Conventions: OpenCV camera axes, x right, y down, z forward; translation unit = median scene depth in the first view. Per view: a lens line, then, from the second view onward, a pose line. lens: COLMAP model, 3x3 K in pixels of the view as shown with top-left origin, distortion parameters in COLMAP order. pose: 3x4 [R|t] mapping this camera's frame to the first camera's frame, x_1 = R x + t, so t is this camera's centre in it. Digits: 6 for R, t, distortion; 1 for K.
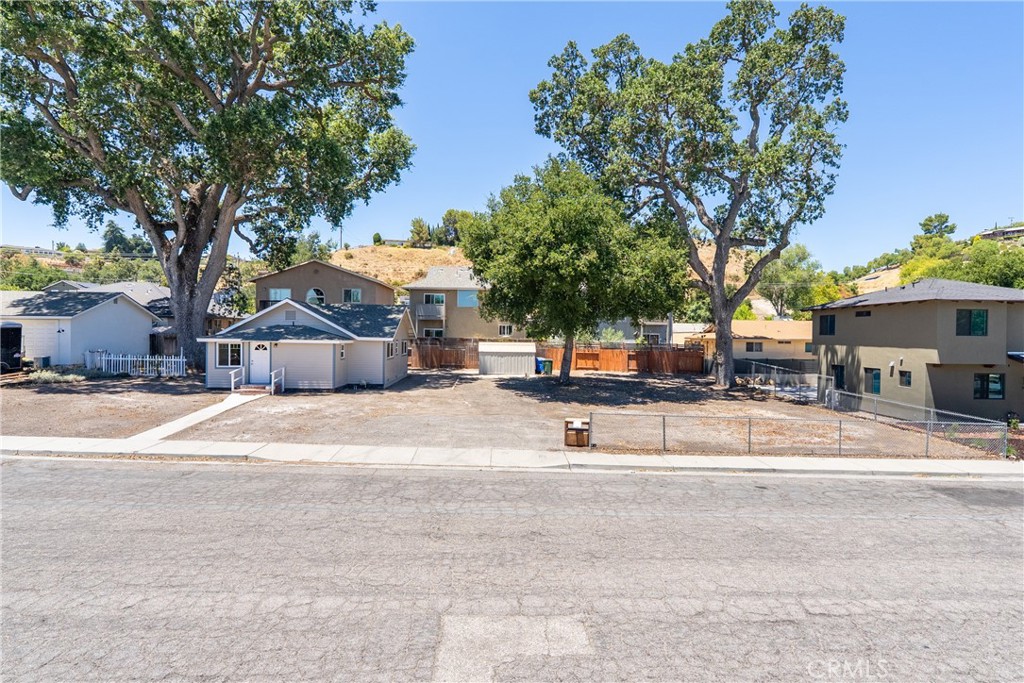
lens RADIAL K [[516.8, 0, 518.2], [0, 516.8, 340.3], [0, 0, 1]] dist [0.000487, 0.000150]
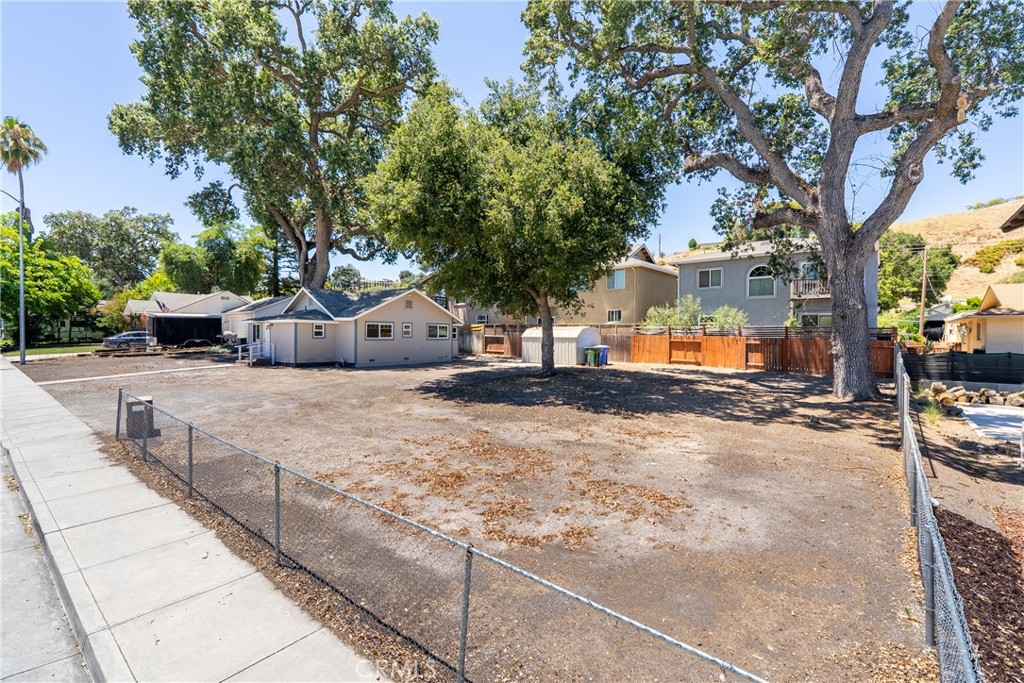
lens RADIAL K [[458.4, 0, 508.0], [0, 458.4, 340.9], [0, 0, 1]] dist [-0.006277, -0.000159]
pose [[0.740948, 0.000669, -0.671562, 0.559159], [-0.005676, 0.999970, -0.005265, 0.042142], [0.671538, 0.007713, 0.740930, 0.510504]]
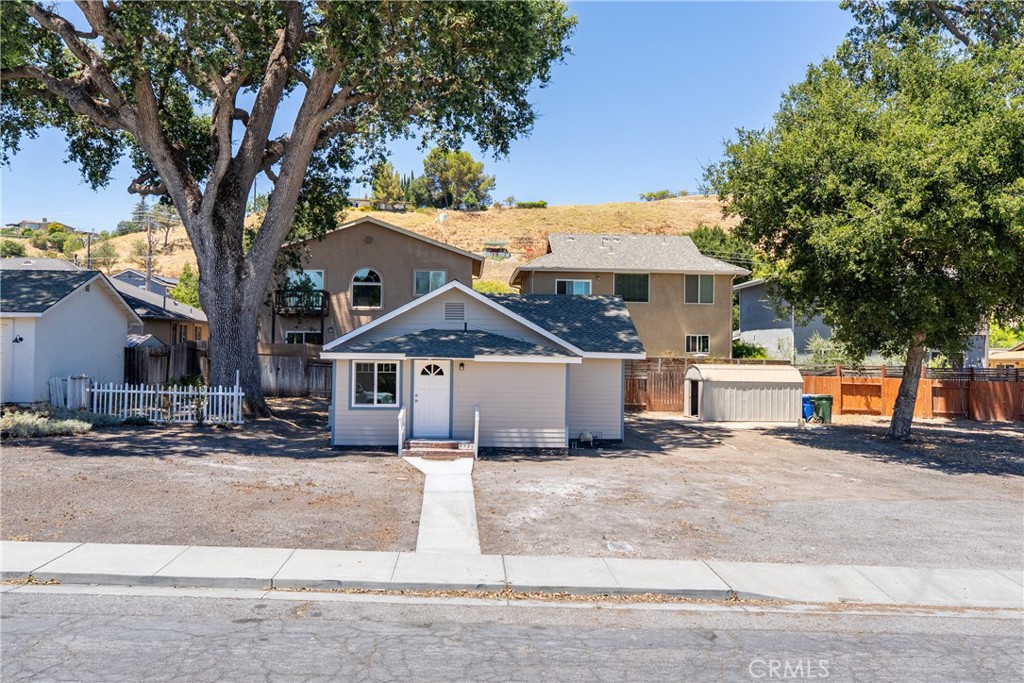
lens RADIAL K [[849.9, 0, 512.0], [0, 849.9, 341.5], [0, 0, 1]] dist [-0.000600, -0.002354]
pose [[0.999986, 0.002927, 0.004299, -0.367435], [-0.002804, 0.999595, -0.028330, 0.007719], [-0.004380, 0.028317, 0.999589, 0.104408]]
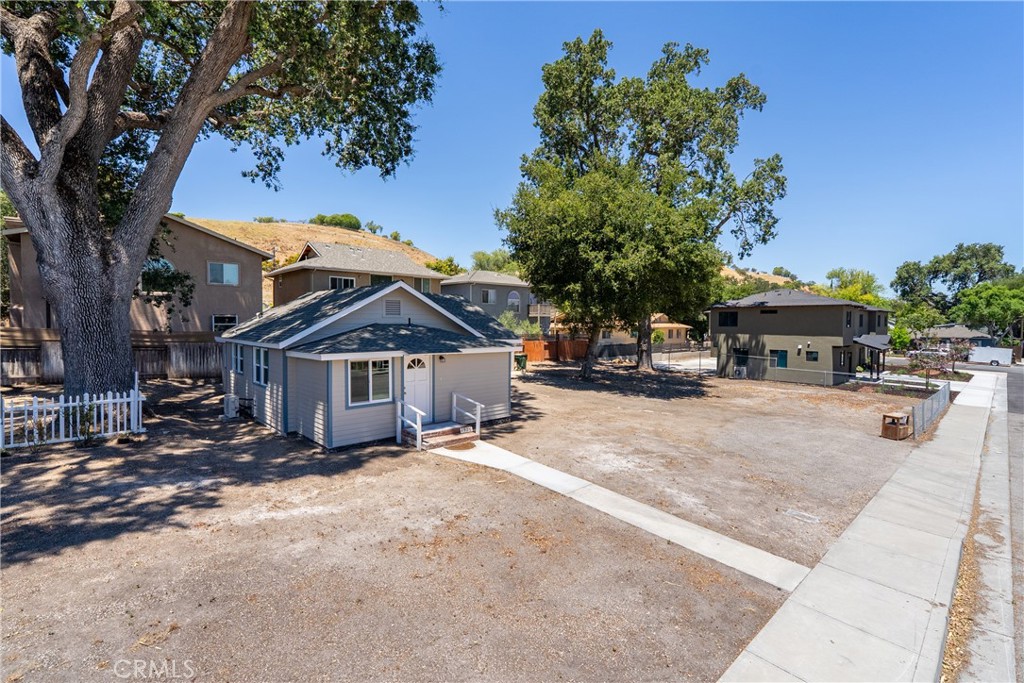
lens RADIAL K [[458.4, 0, 508.0], [0, 458.4, 340.9], [0, 0, 1]] dist [-0.006277, -0.000159]
pose [[0.767006, -0.033705, 0.640754, -0.658486], [0.010224, 0.999135, 0.040318, -0.028239], [-0.641559, -0.024374, 0.766687, 0.468066]]
